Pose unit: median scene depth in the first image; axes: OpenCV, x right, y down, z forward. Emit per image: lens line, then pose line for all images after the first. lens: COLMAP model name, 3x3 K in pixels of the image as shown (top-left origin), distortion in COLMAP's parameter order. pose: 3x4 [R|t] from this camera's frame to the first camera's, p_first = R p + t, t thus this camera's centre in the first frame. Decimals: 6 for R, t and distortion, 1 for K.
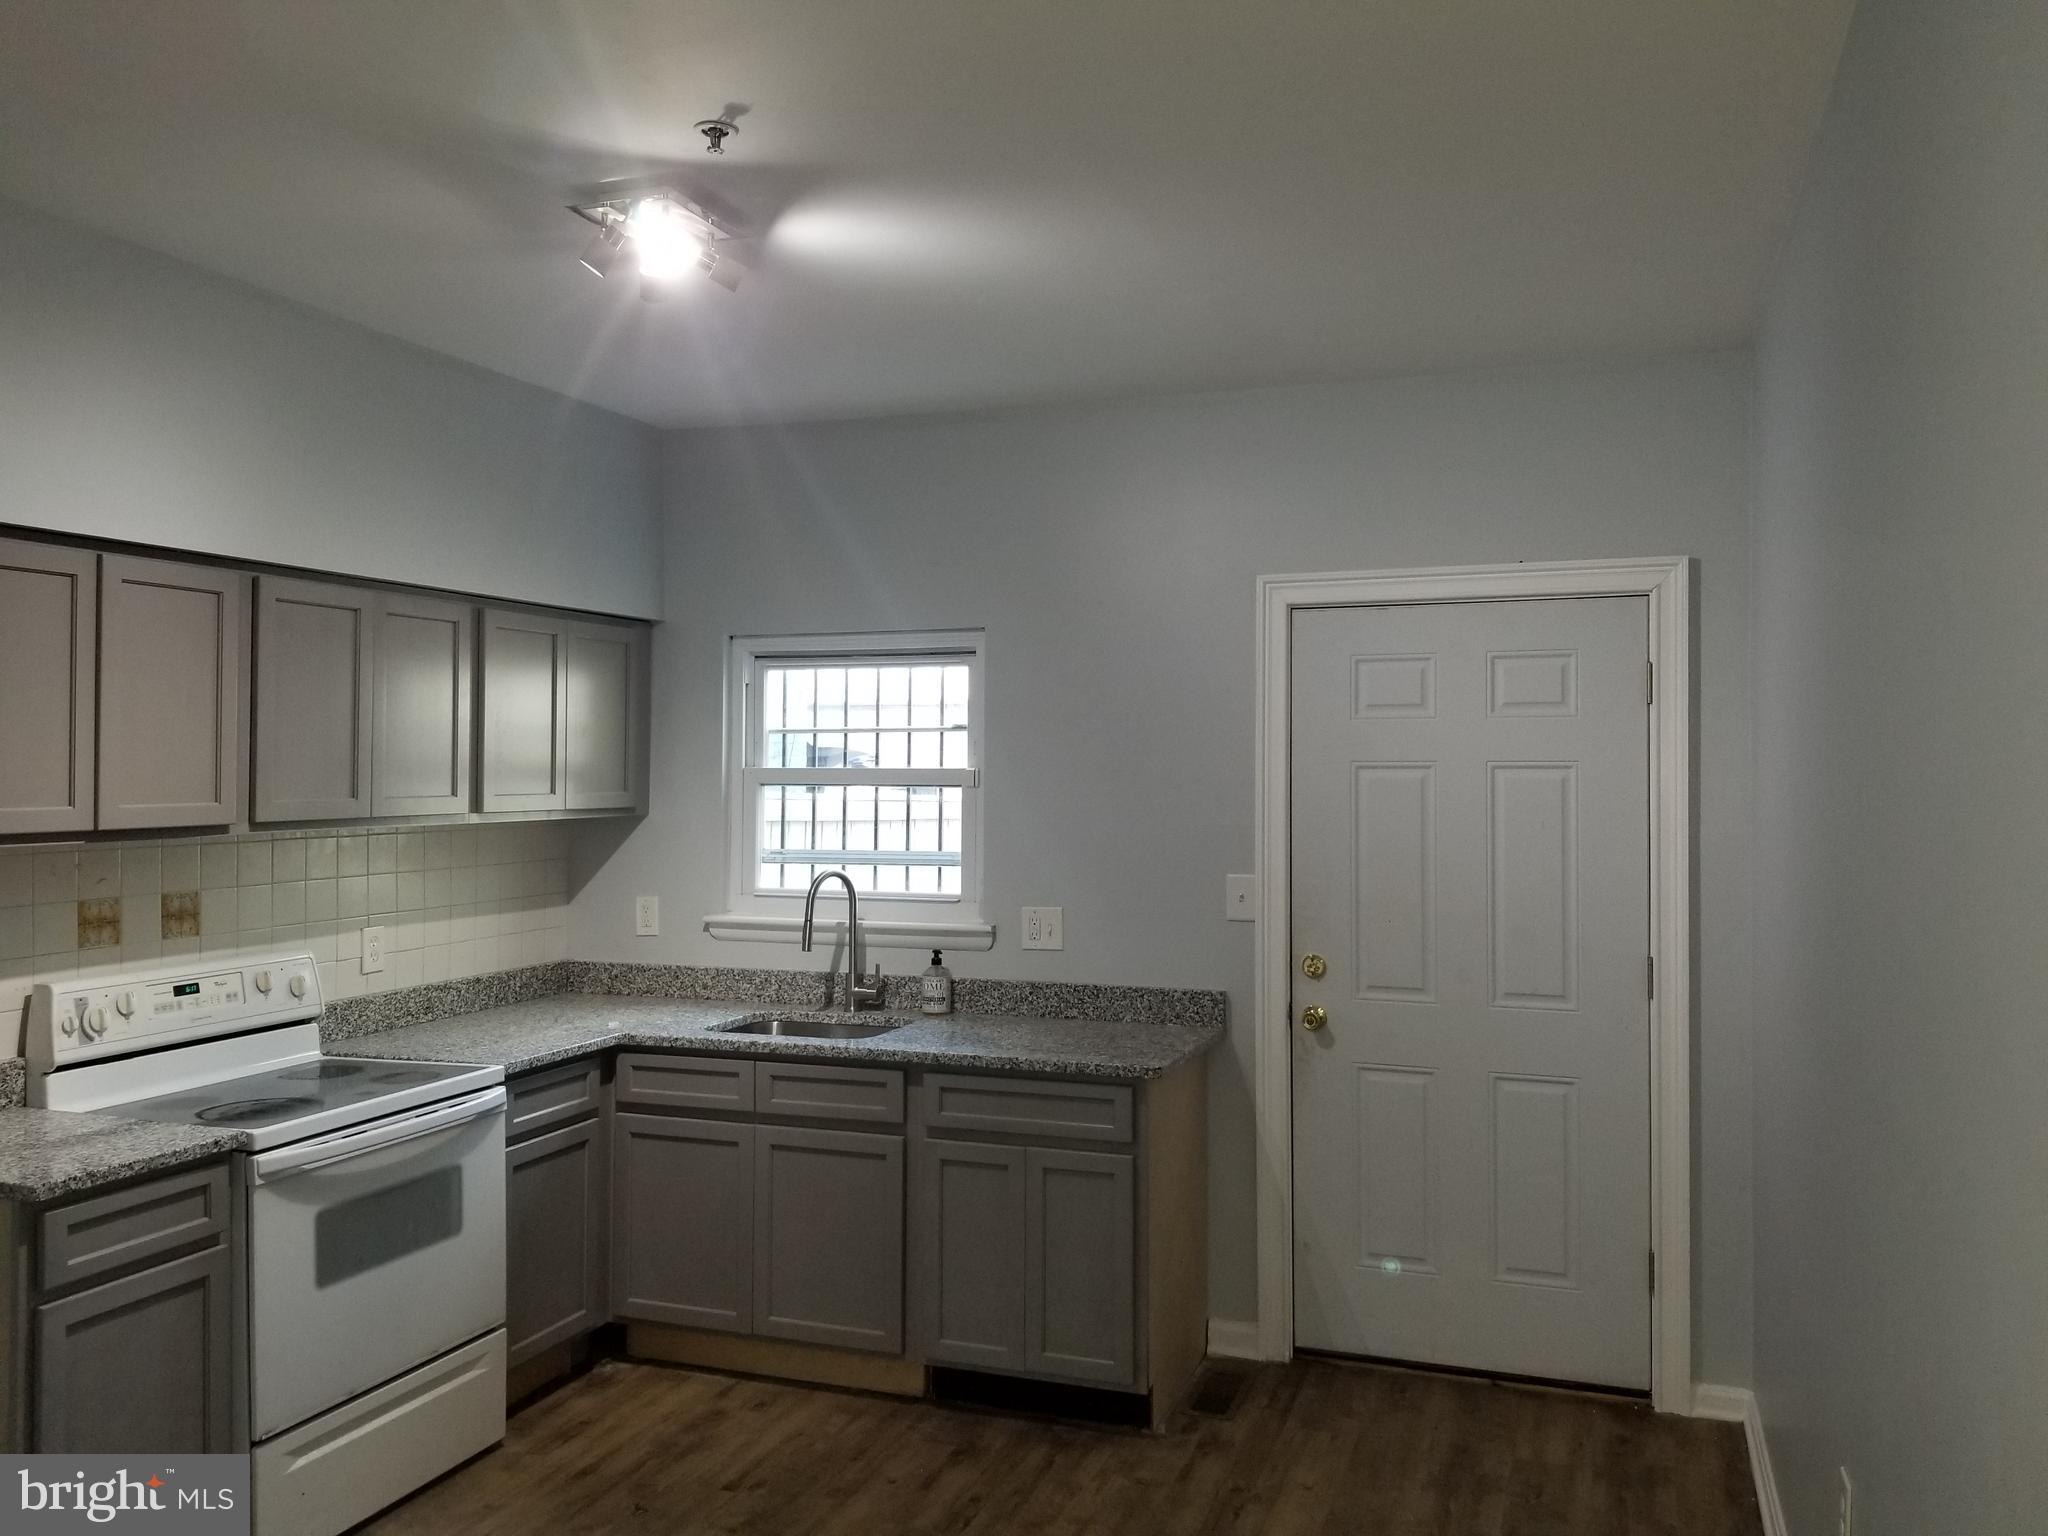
lens RADIAL K [[1656.0, 0, 1042.2], [0, 1656.0, 758.0], [0, 0, 1]] dist [0.054620, -0.081983]
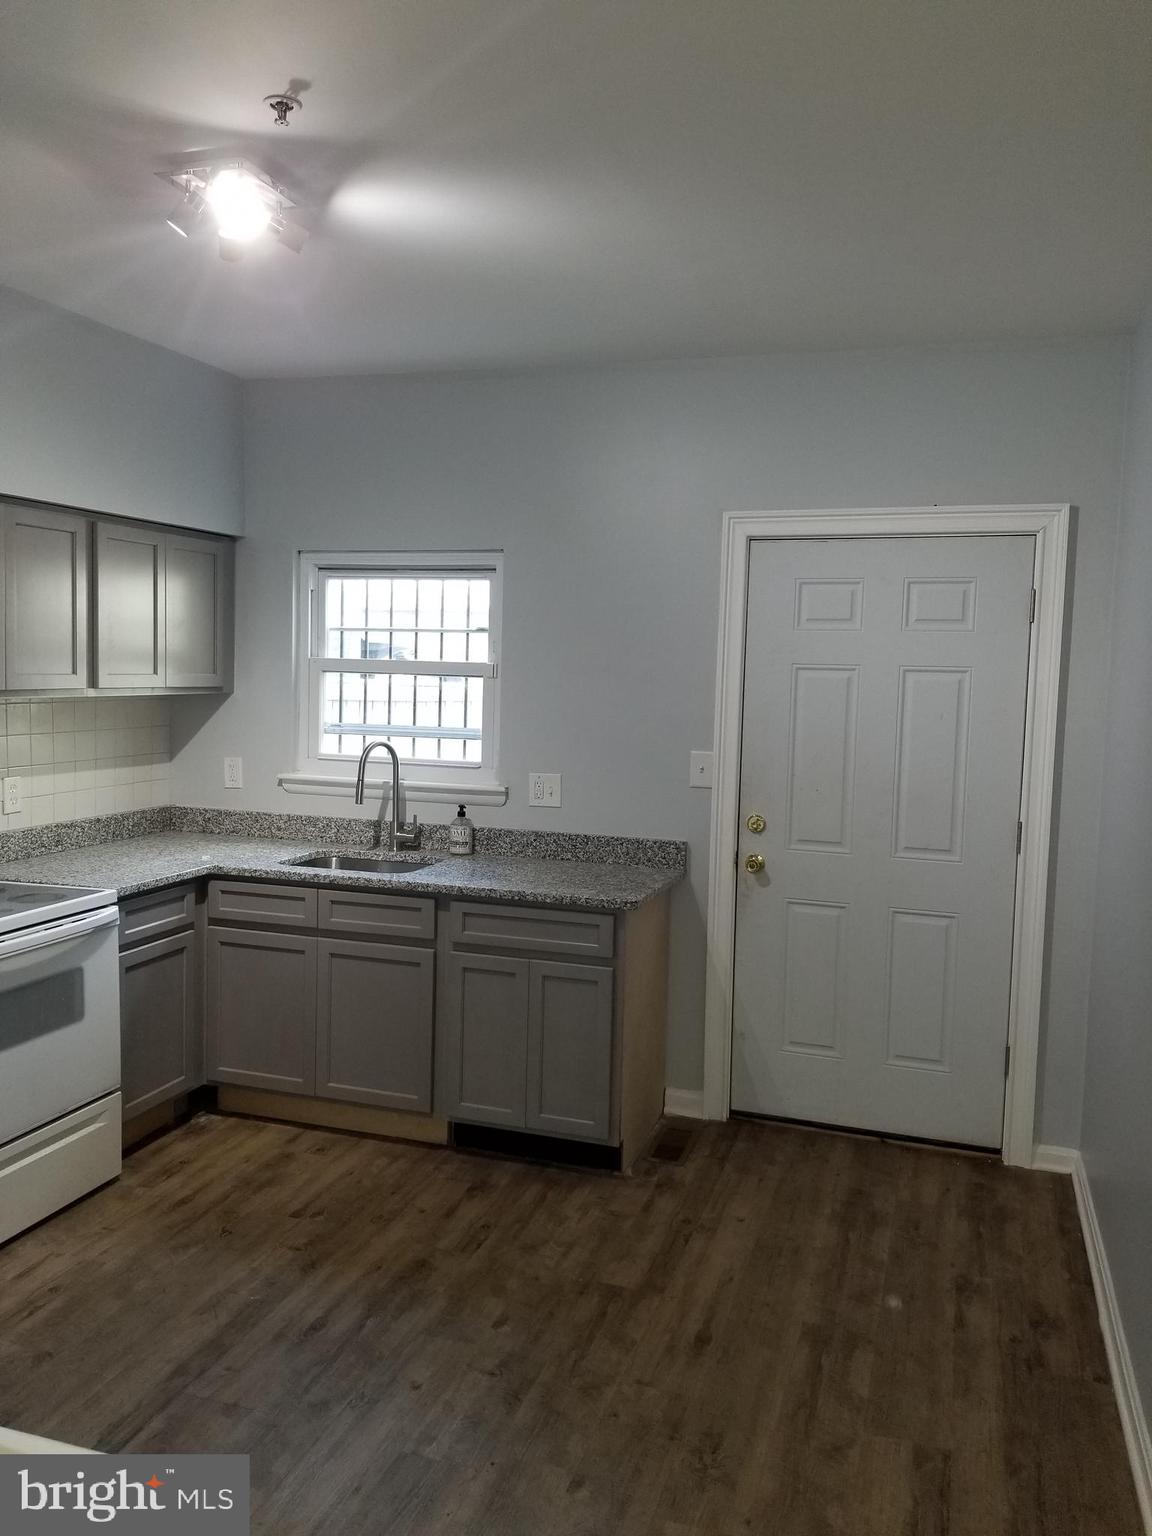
lens RADIAL K [[1242.0, 0, 575.9], [0, 1242.0, 776.3], [0, 0, 1]] dist [0.054620, -0.081983]
pose [[0.999343, 0.020294, 0.030042, -0.005539], [-0.023091, 0.995125, 0.095881, 0.000409], [-0.027950, -0.096512, 0.994939, 0.055088]]
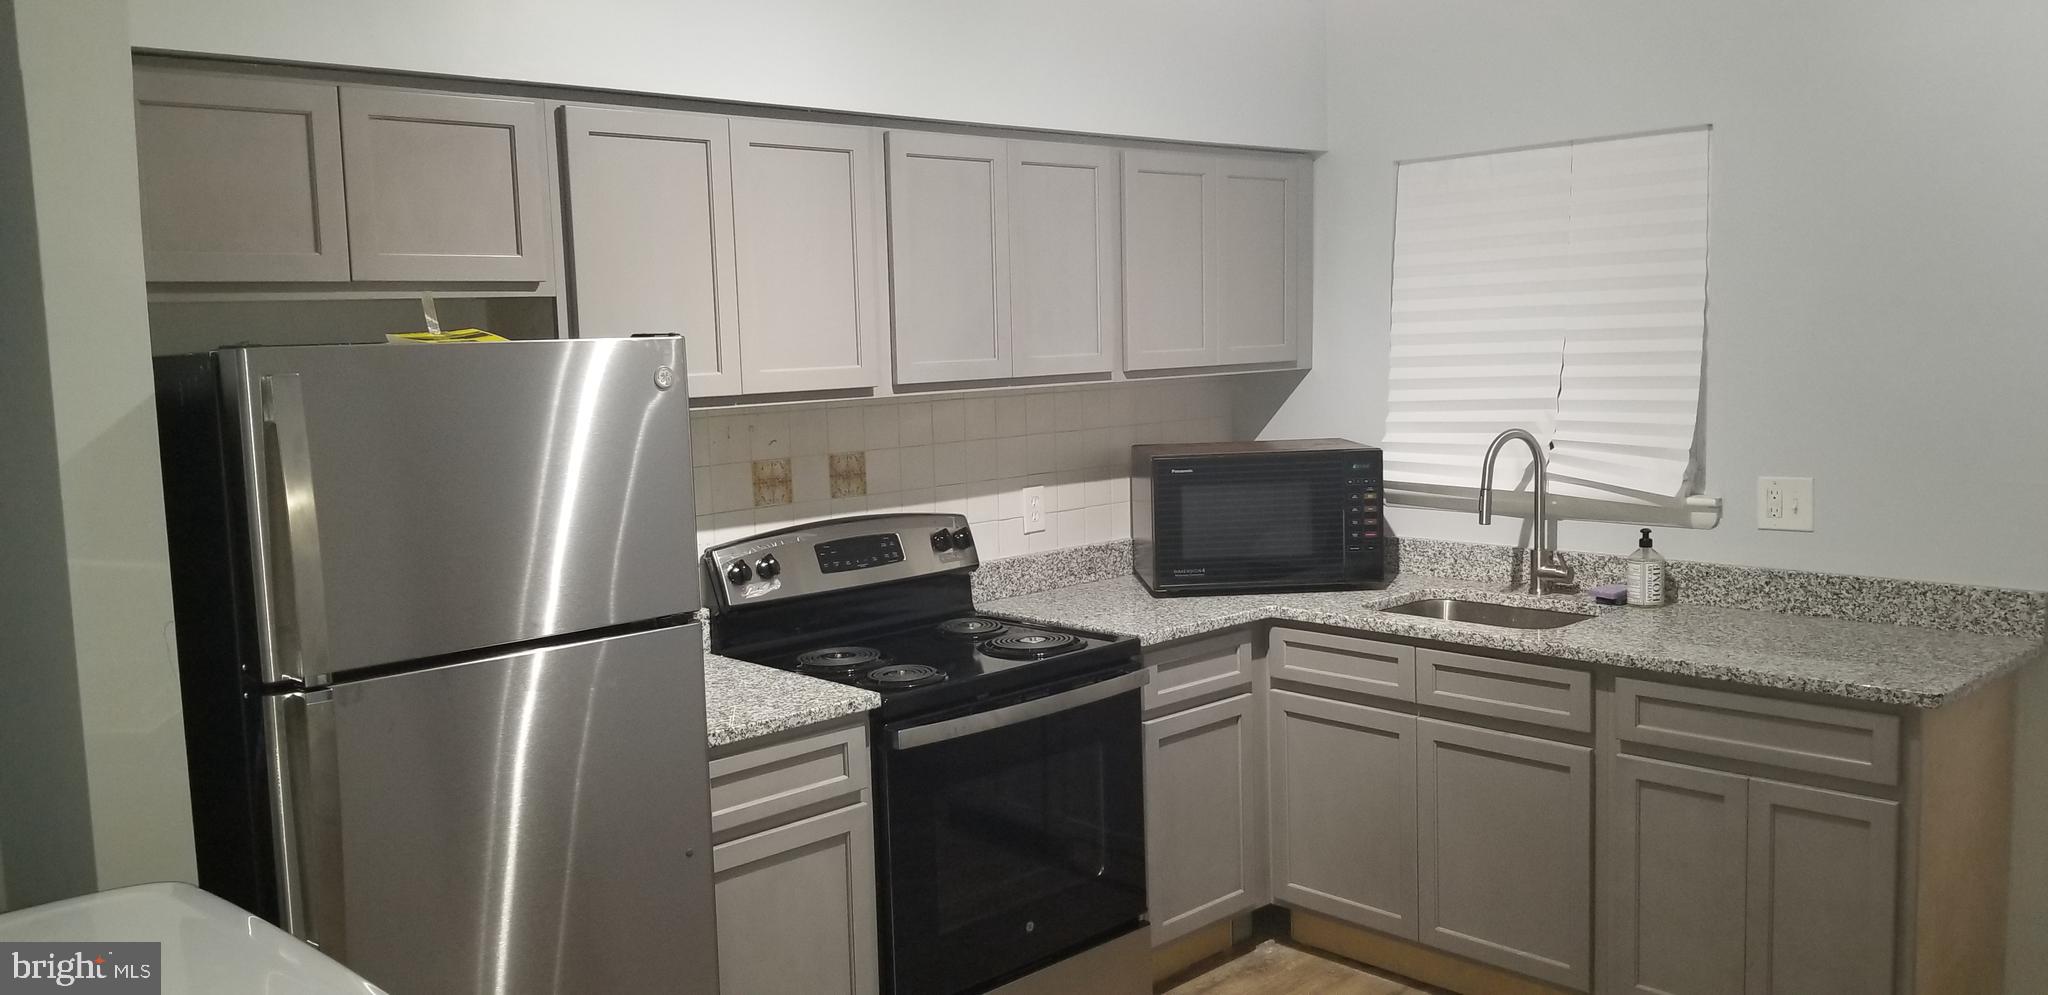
lens RADIAL K [[1628.6, 0, 1011.1], [0, 1628.6, 500.4], [0, 0, 1]] dist [0.050630, -0.088813]
pose [[0.893110, 0.020548, -0.449369, 0.024815], [0.032533, 0.993390, 0.110084, 0.002461], [0.448660, -0.112937, 0.886538, 0.147591]]
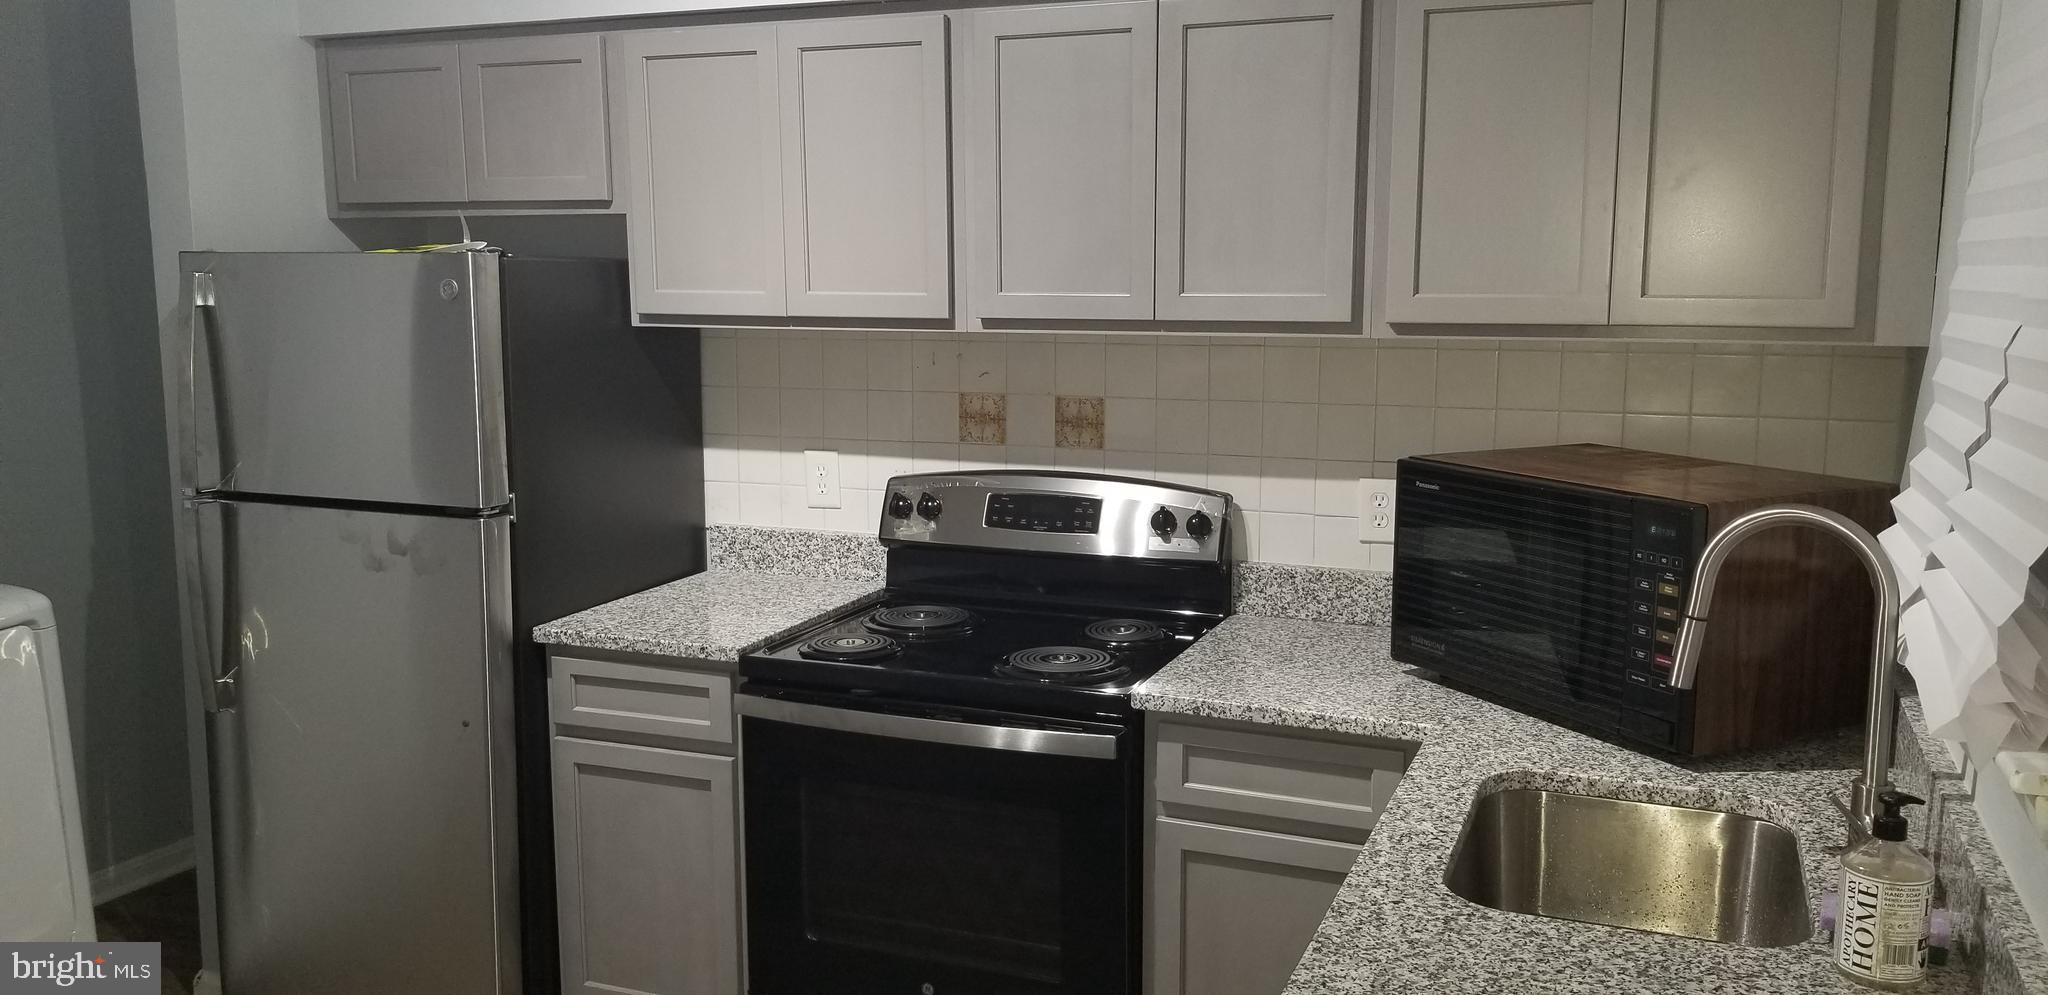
lens RADIAL K [[1628.6, 0, 997.8], [0, 1628.6, 505.8], [0, 0, 1]] dist [0.050630, -0.088813]
pose [[-0.064589, 0.153328, -0.986062, 0.319510], [0.008614, 0.988174, 0.153092, 0.006248], [0.997875, 0.001394, -0.065146, 0.974799]]
